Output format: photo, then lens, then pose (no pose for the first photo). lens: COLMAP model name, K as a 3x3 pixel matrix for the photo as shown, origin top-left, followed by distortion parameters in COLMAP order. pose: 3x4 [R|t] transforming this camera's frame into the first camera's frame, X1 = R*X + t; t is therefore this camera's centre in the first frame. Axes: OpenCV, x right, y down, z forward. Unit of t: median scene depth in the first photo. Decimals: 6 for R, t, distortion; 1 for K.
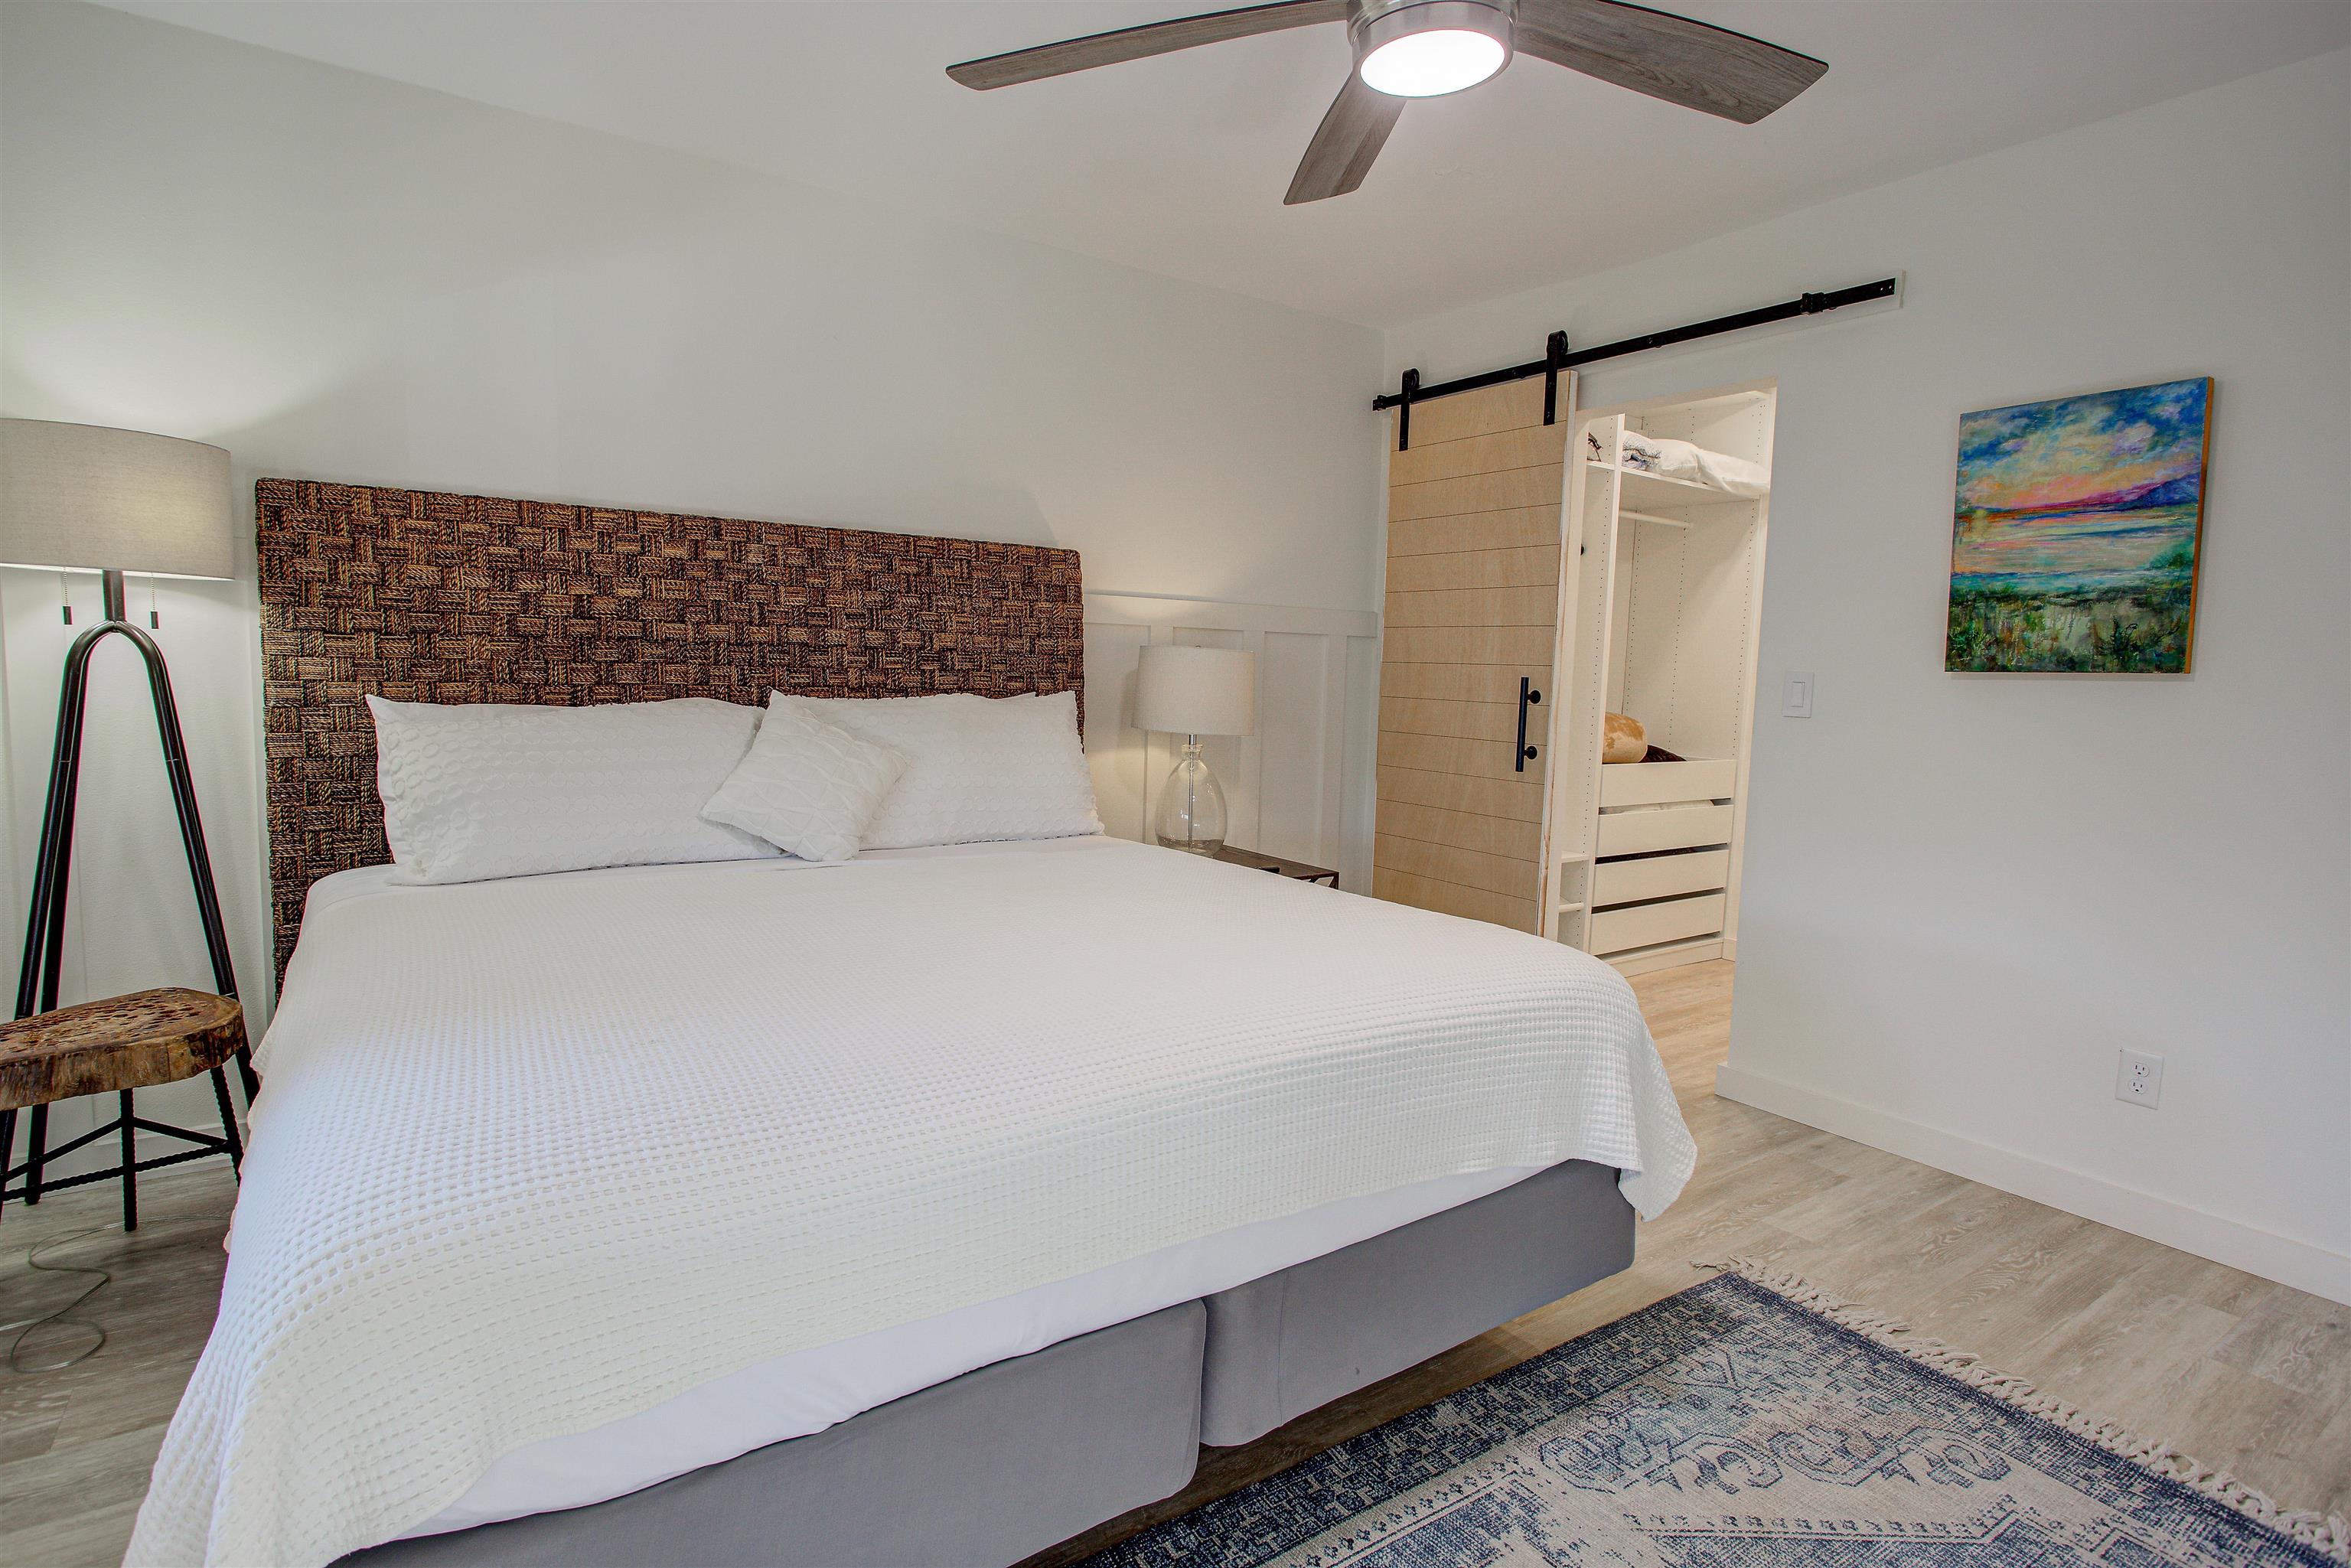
lens RADIAL K [[1167.7, 0, 1175.5], [0, 1167.7, 784.0], [0, 0, 1]] dist [-0.018814, 0.006731]
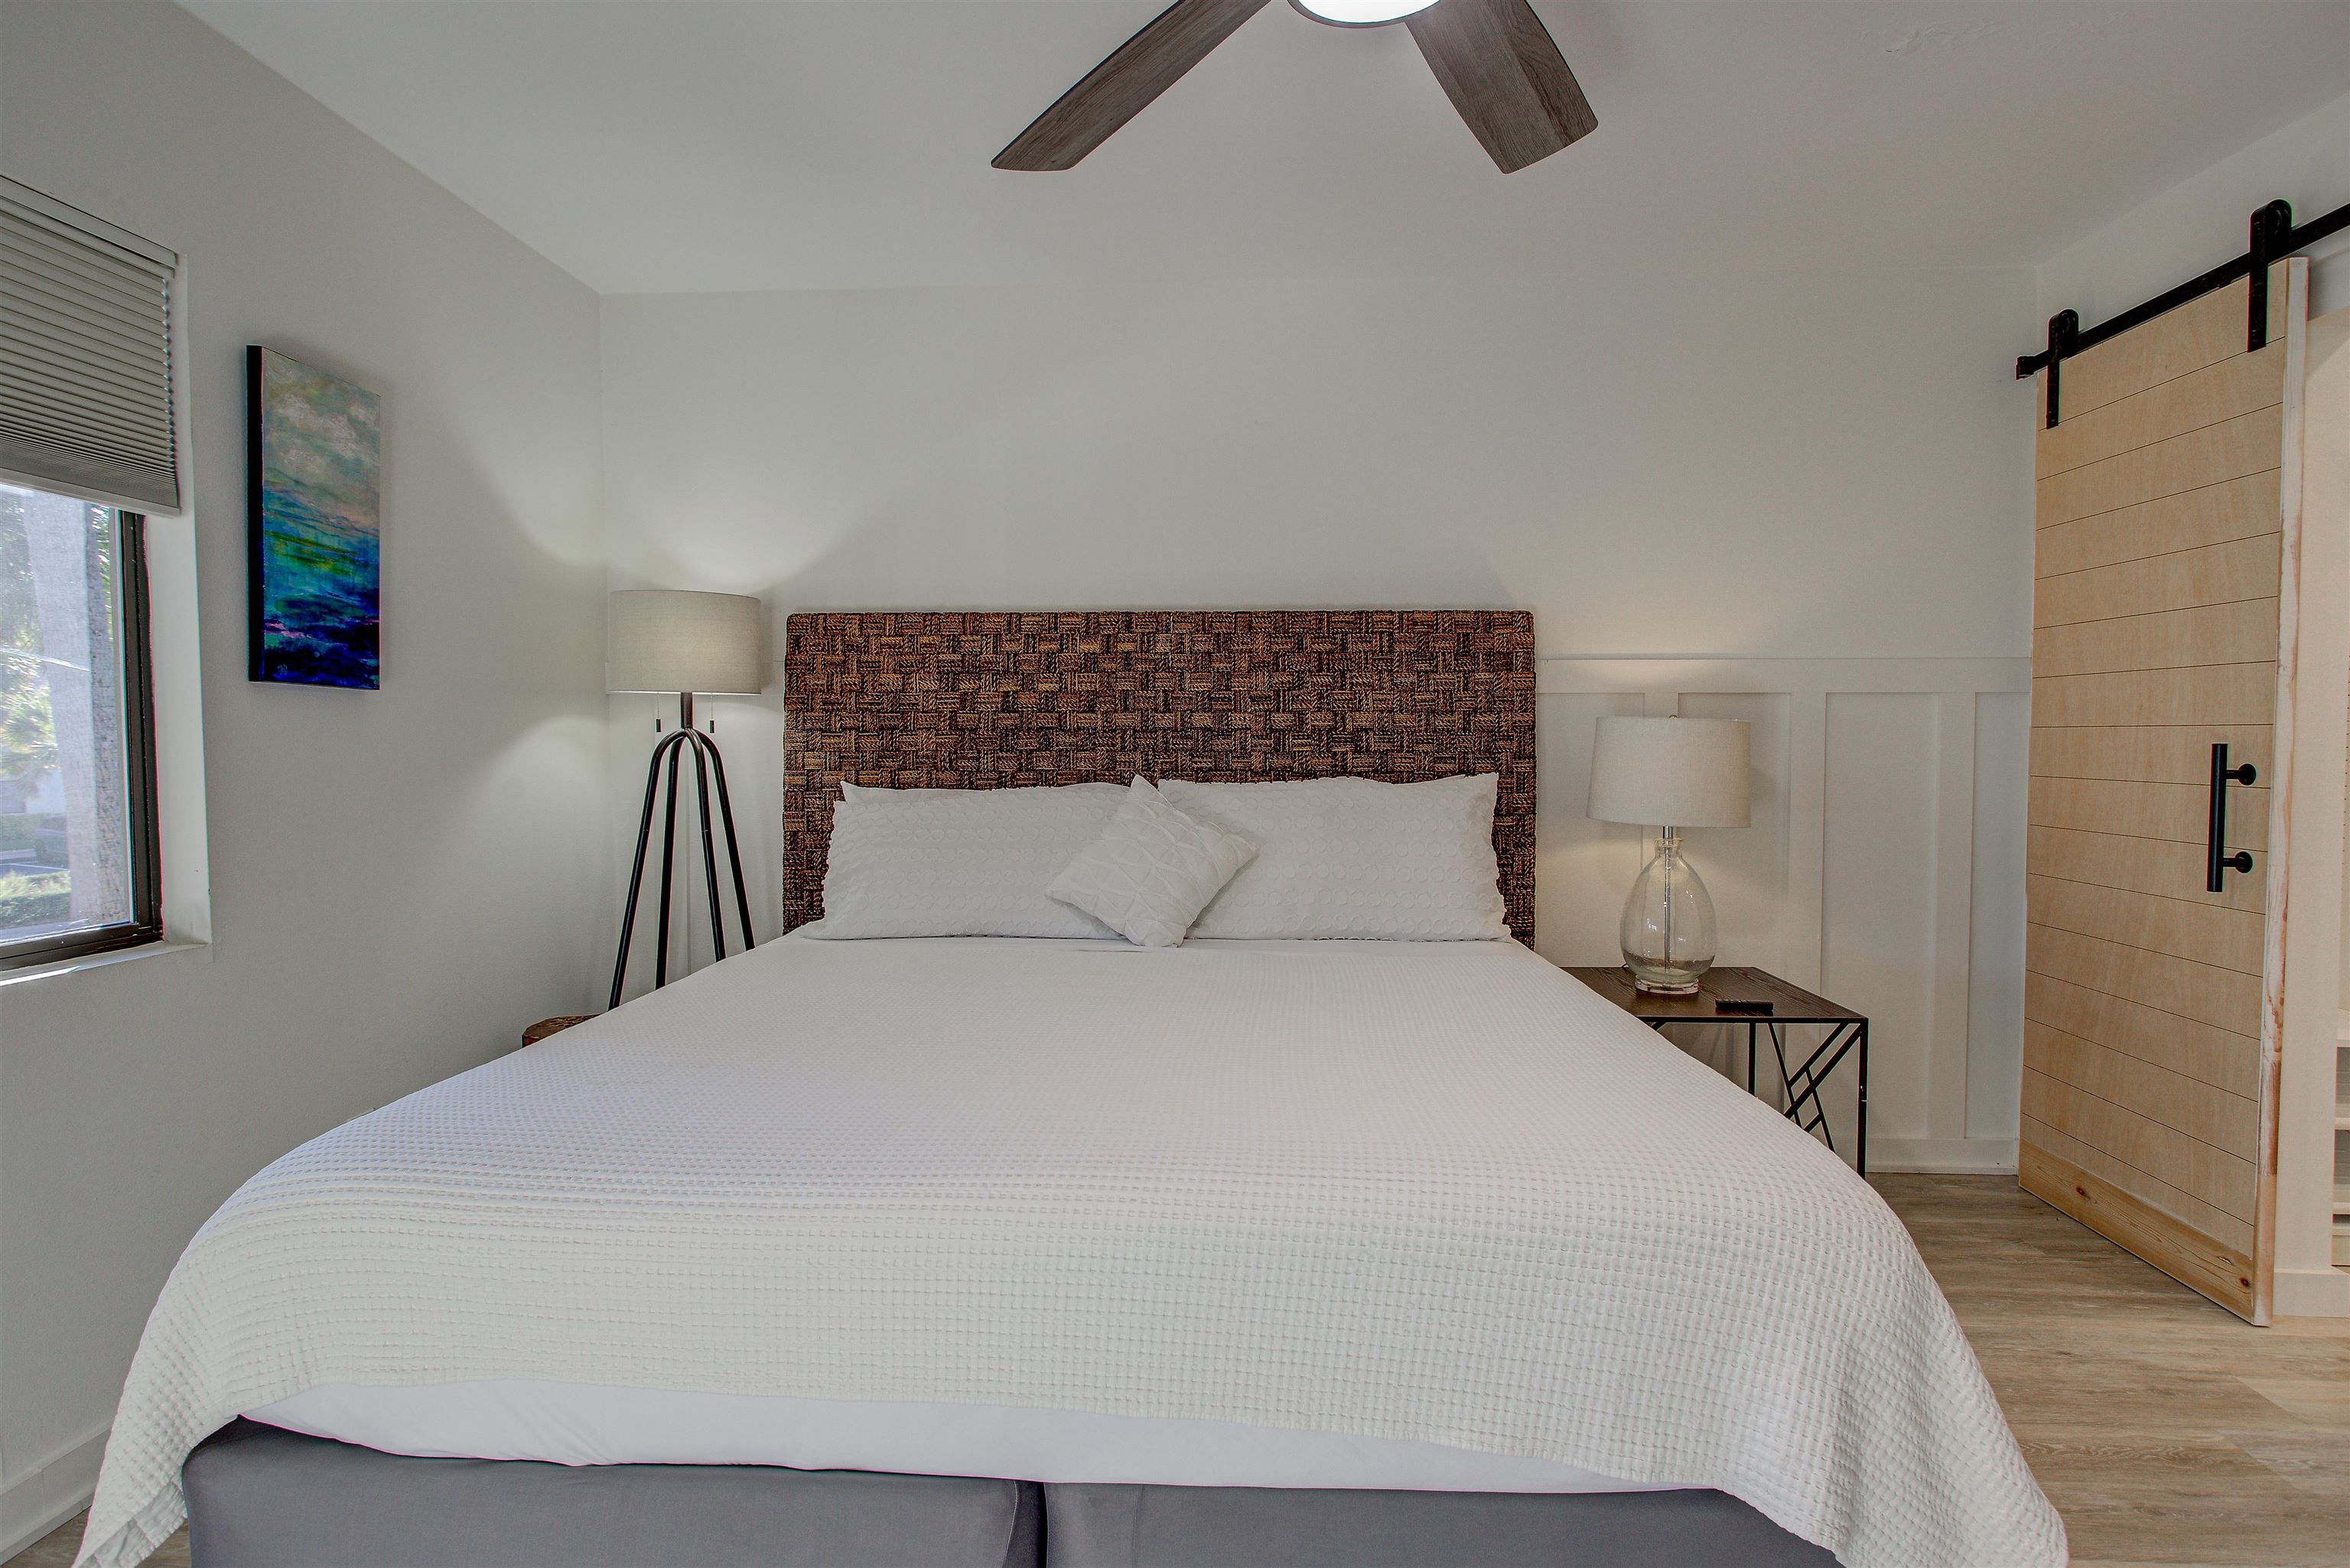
lens RADIAL K [[1231.6, 0, 1175.0], [0, 1231.6, 784.0], [0, 0, 1]] dist [-0.014572, 0.003468]
pose [[0.791378, -0.004971, -0.611307, 0.320031], [-0.039904, 0.997414, -0.059769, -0.008537], [0.610024, 0.071694, 0.789133, 0.156439]]
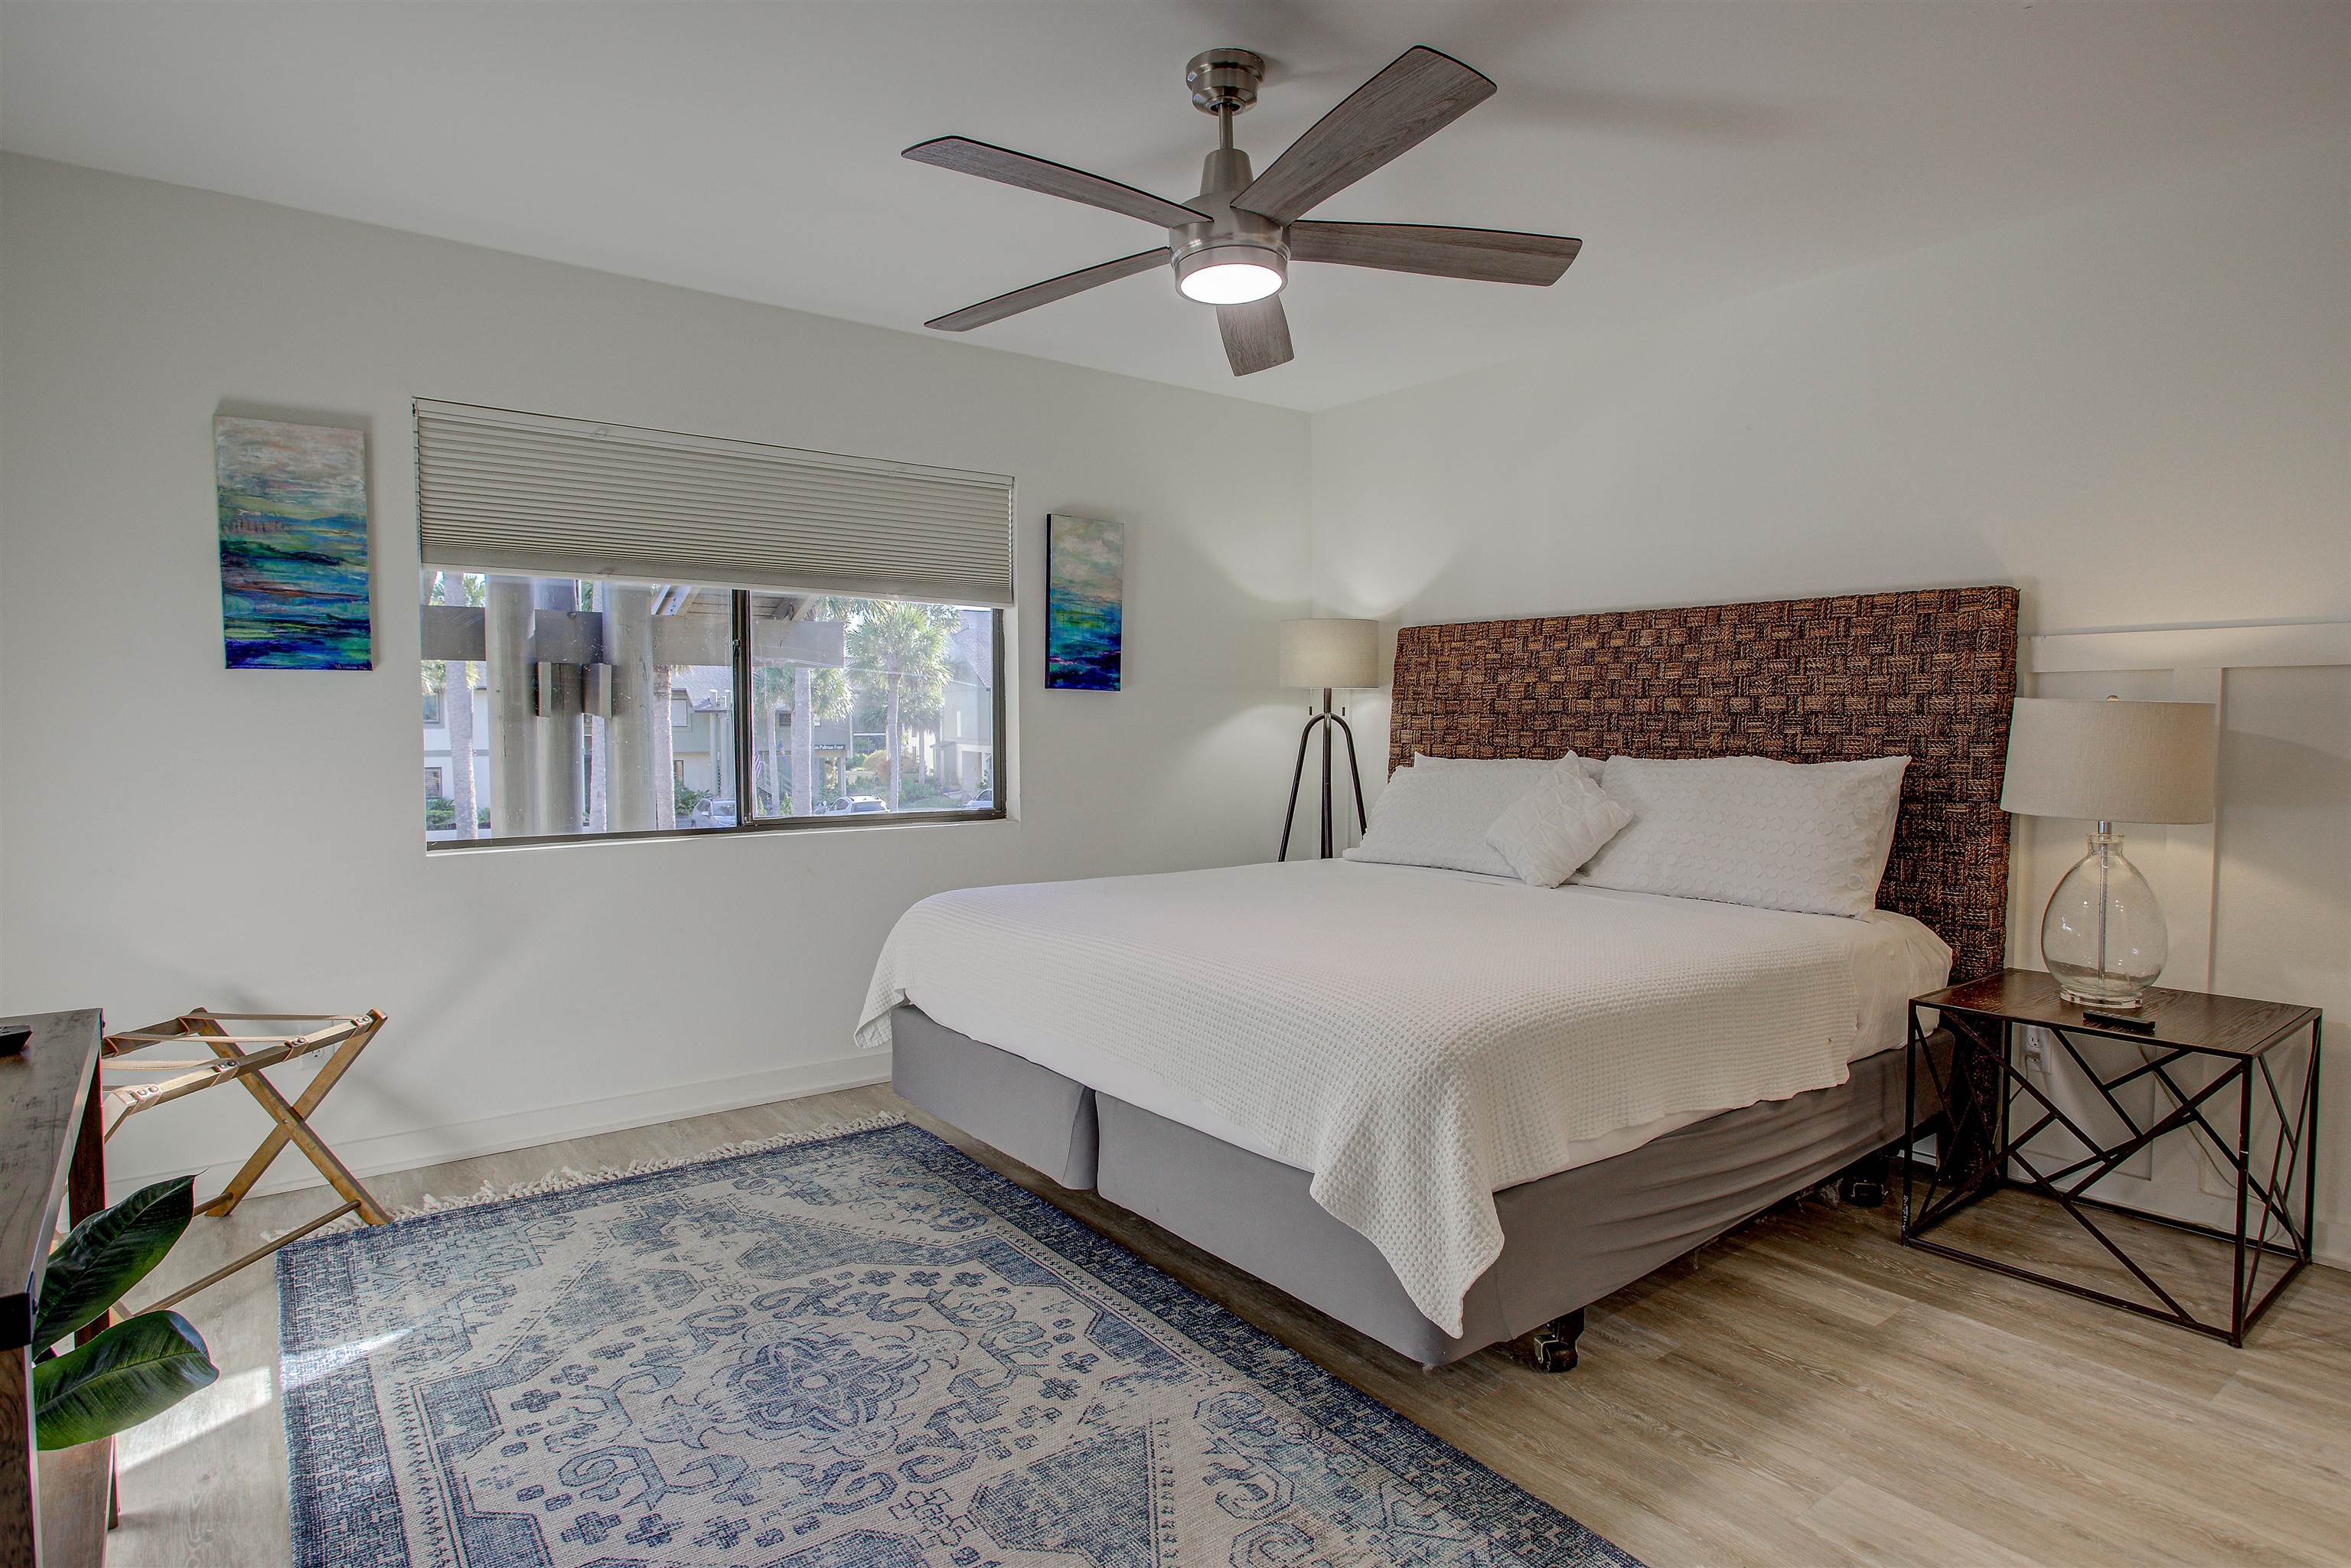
lens RADIAL K [[1281.3, 0, 1200.1], [0, 1281.3, 783.4], [0, 0, 1]] dist [0.001270, 0.001194]
pose [[0.068121, 0.021970, -0.997435, 0.930925], [-0.102792, 0.994591, 0.014887, -0.023340], [0.992368, 0.101514, 0.070011, 0.481097]]
